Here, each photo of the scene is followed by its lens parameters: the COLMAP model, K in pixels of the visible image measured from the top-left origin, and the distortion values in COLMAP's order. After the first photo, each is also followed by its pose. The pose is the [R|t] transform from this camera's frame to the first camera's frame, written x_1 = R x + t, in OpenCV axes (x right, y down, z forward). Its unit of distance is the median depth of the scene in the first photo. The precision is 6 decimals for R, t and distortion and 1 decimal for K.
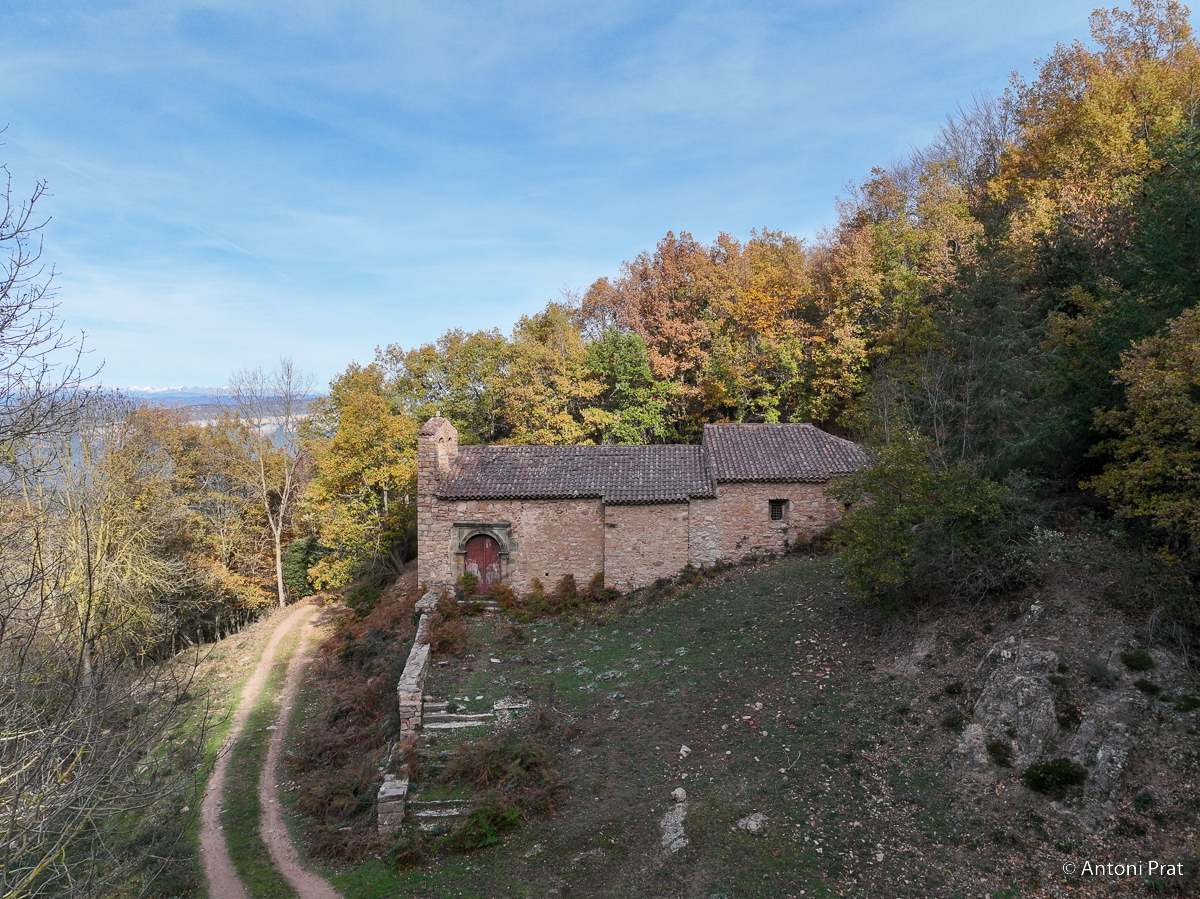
lens RADIAL K [[846.0, 0, 597.6], [0, 846.0, 442.8], [0, 0, 1]] dist [0.001559, 0.015046]
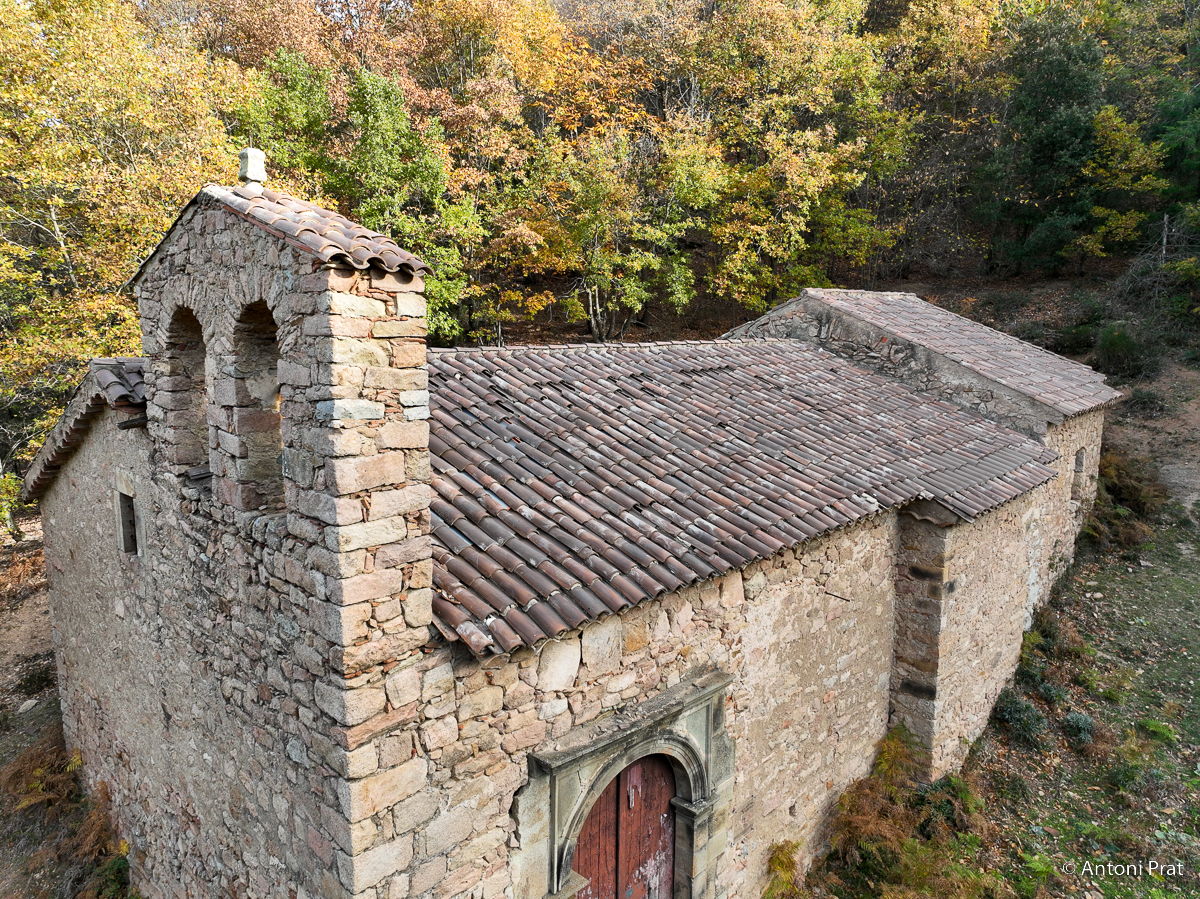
lens RADIAL K [[846.0, 0, 599.3], [0, 846.0, 448.8], [0, 0, 1]] dist [0.001559, 0.015046]
pose [[0.640384, -0.108534, 0.760348, -0.298433], [0.028755, 0.992659, 0.117476, 0.005089], [-0.767516, -0.053366, 0.638804, 0.884553]]
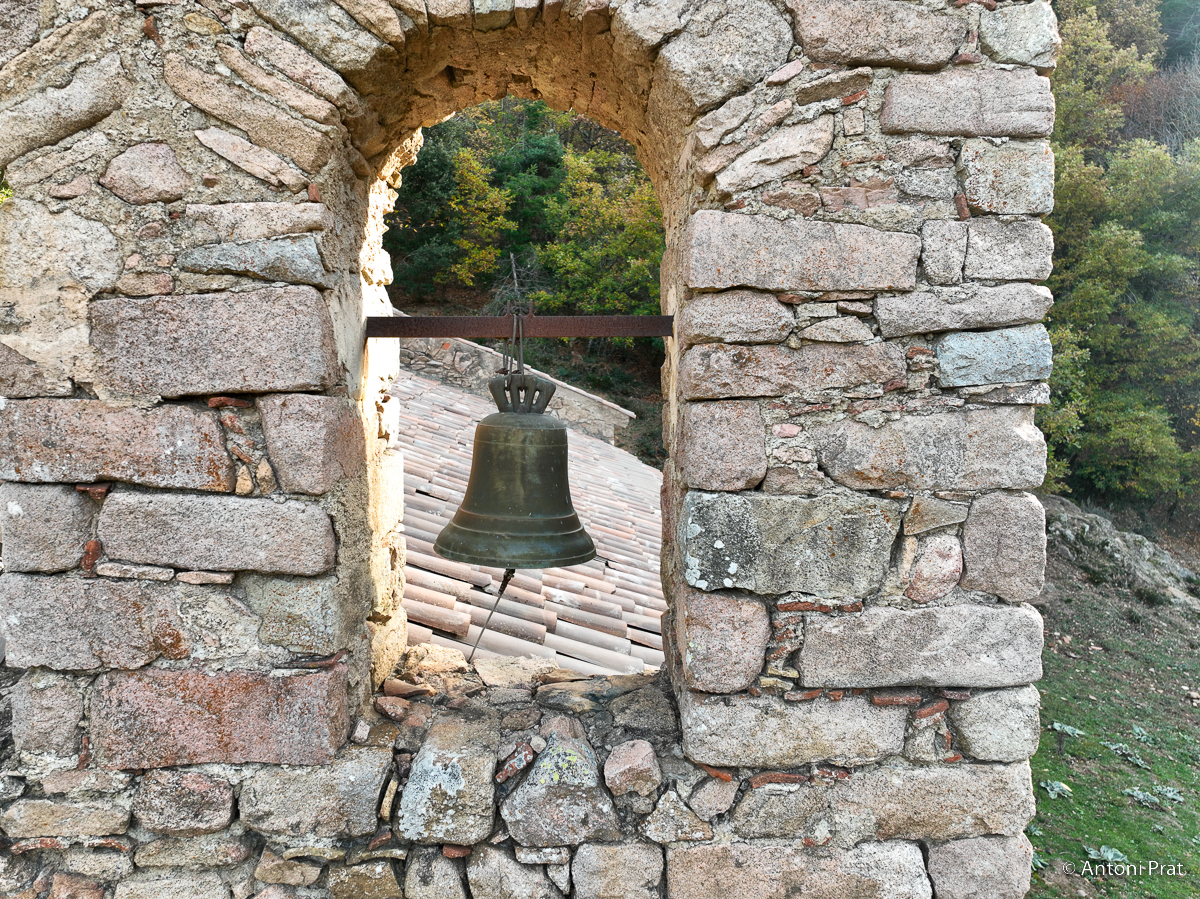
lens RADIAL K [[846.0, 0, 596.9], [0, 846.0, 447.1], [0, 0, 1]] dist [0.001559, 0.015046]
pose [[-0.160945, -0.094942, 0.982386, -0.261785], [0.034570, 0.994209, 0.101748, 0.013858], [-0.986358, 0.050337, -0.156731, 1.049465]]
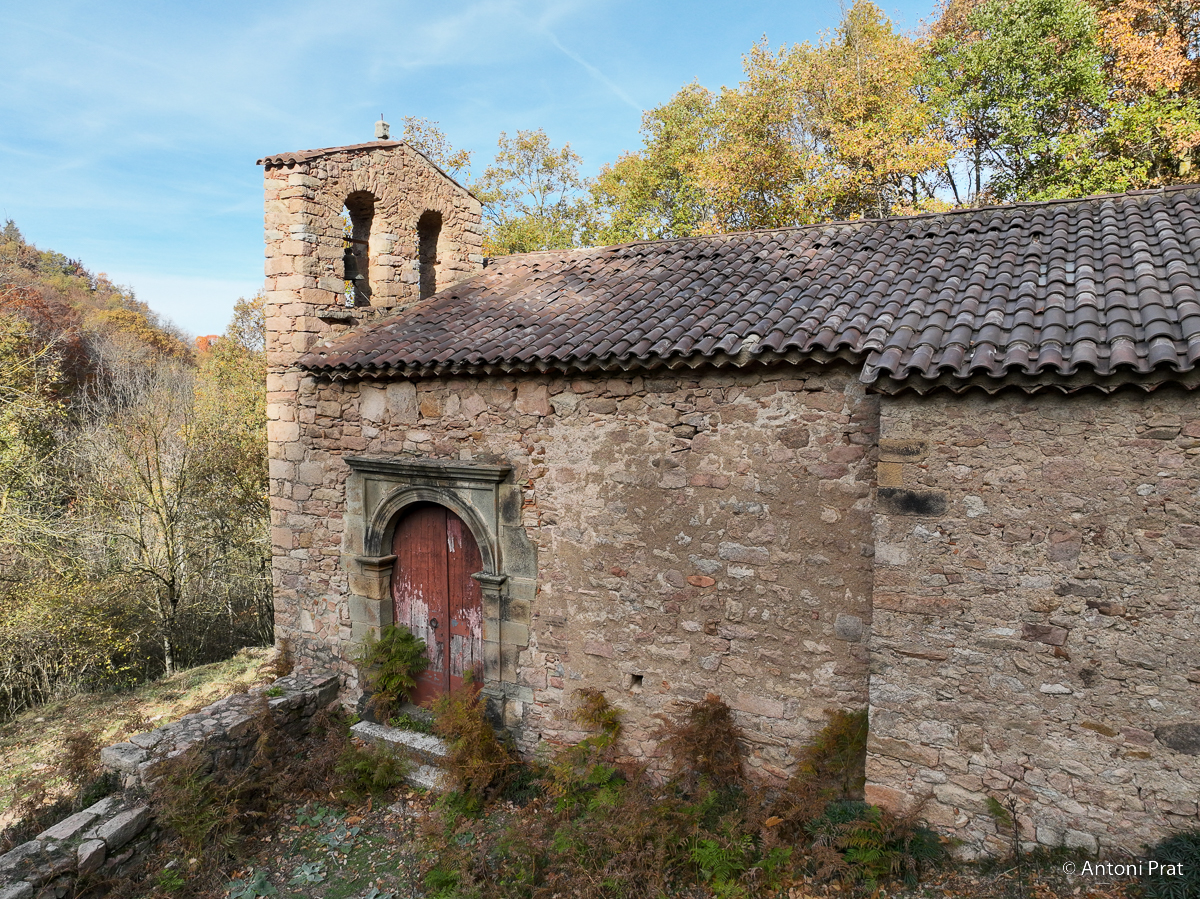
lens RADIAL K [[846.0, 0, 597.8], [0, 846.0, 447.9], [0, 0, 1]] dist [0.001559, 0.015046]
pose [[0.908051, 0.036592, -0.417259, 0.031506], [-0.015055, 0.998384, 0.054792, 0.074276], [0.418590, -0.043473, 0.907134, 0.777085]]
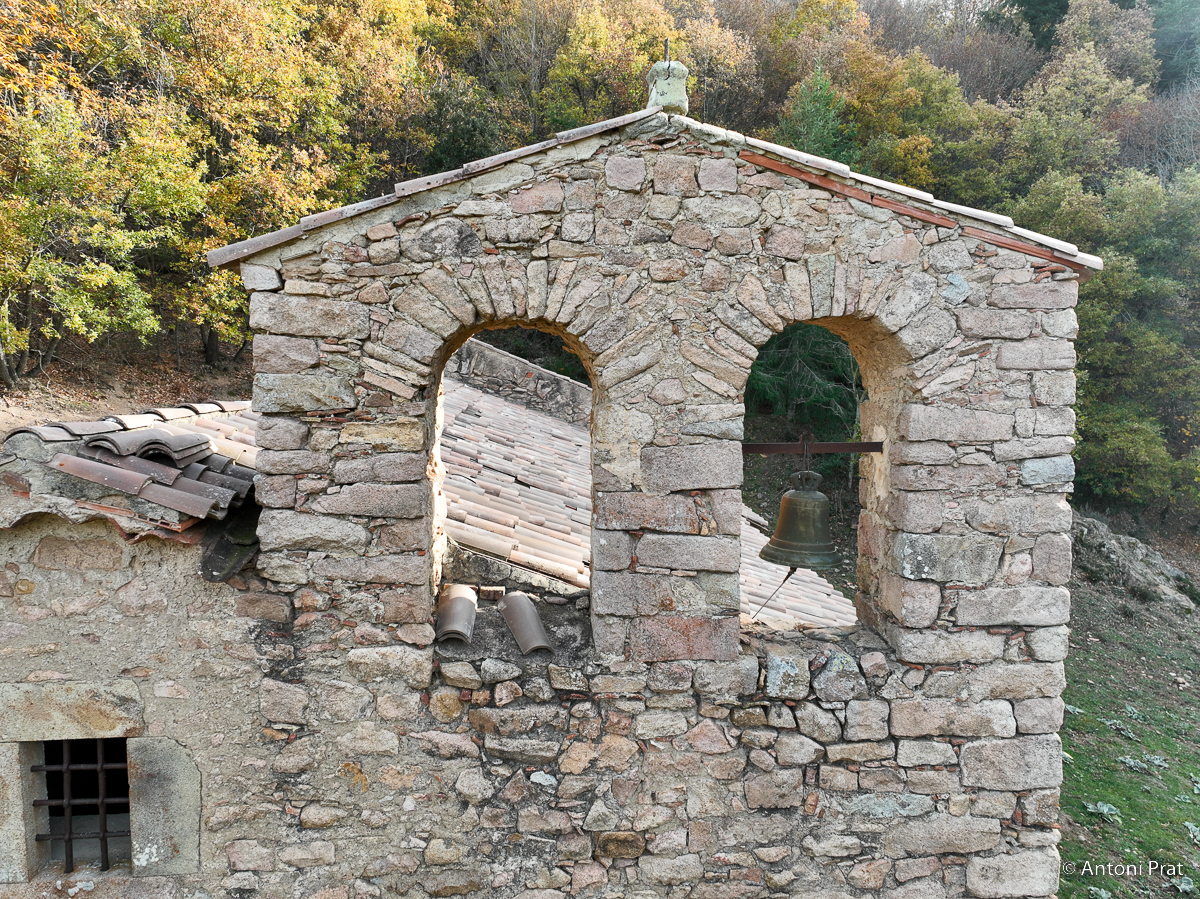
lens RADIAL K [[846.0, 0, 598.5], [0, 846.0, 447.2], [0, 0, 1]] dist [0.001559, 0.015046]
pose [[-0.164388, -0.095486, 0.981763, -0.312588], [0.033911, 0.994168, 0.102371, -0.001680], [-0.985813, 0.050121, -0.160192, 1.092141]]
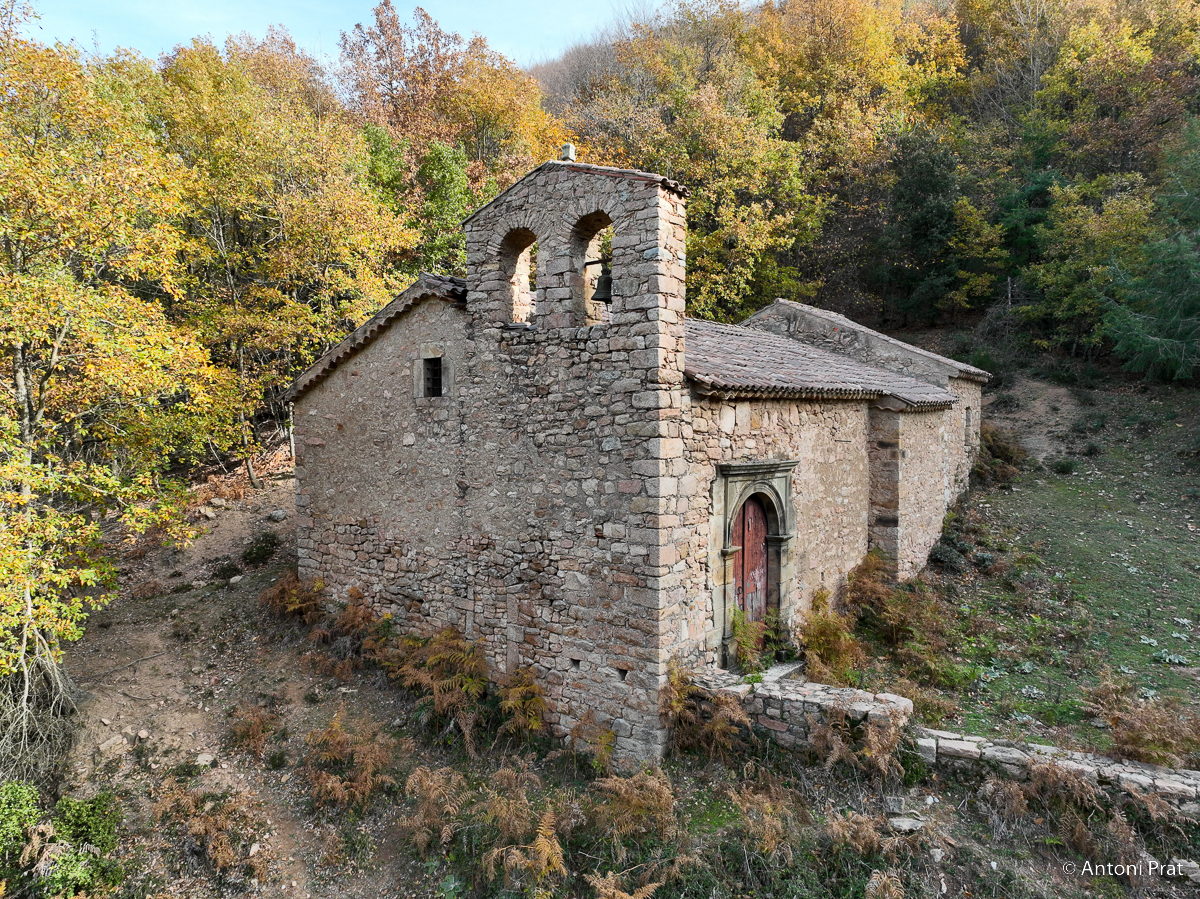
lens RADIAL K [[846.0, 0, 598.1], [0, 846.0, 447.6], [0, 0, 1]] dist [0.001559, 0.015046]
pose [[0.537801, -0.019230, 0.842852, -0.492346], [0.032159, 0.999480, 0.002284, 0.085535], [-0.842458, 0.025876, 0.538140, 0.866652]]
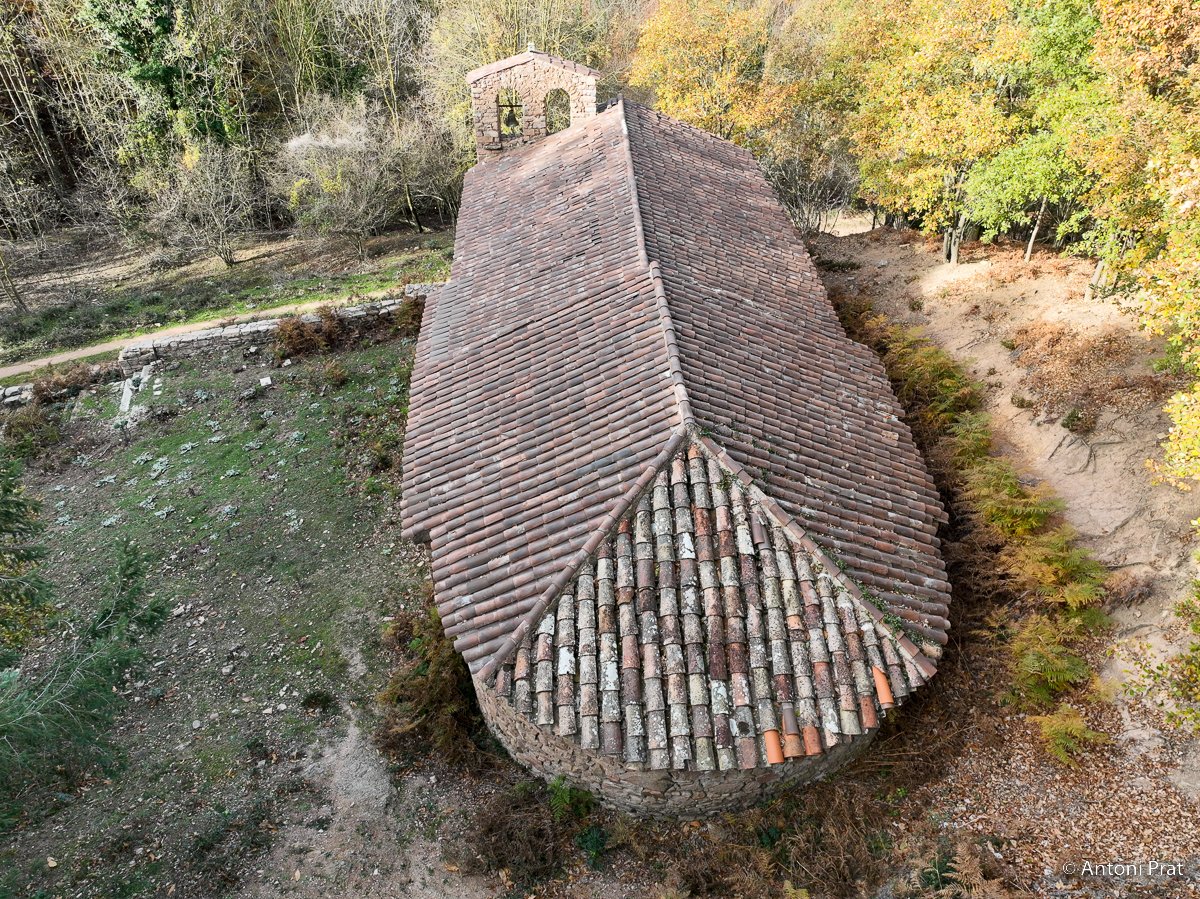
lens RADIAL K [[846.0, 0, 600.5], [0, 846.0, 453.4], [0, 0, 1]] dist [0.001559, 0.015046]
pose [[0.144901, 0.653666, -0.742782, 0.540832], [-0.038406, 0.753855, 0.655918, -0.242560], [0.988701, -0.066516, 0.134339, 1.003777]]
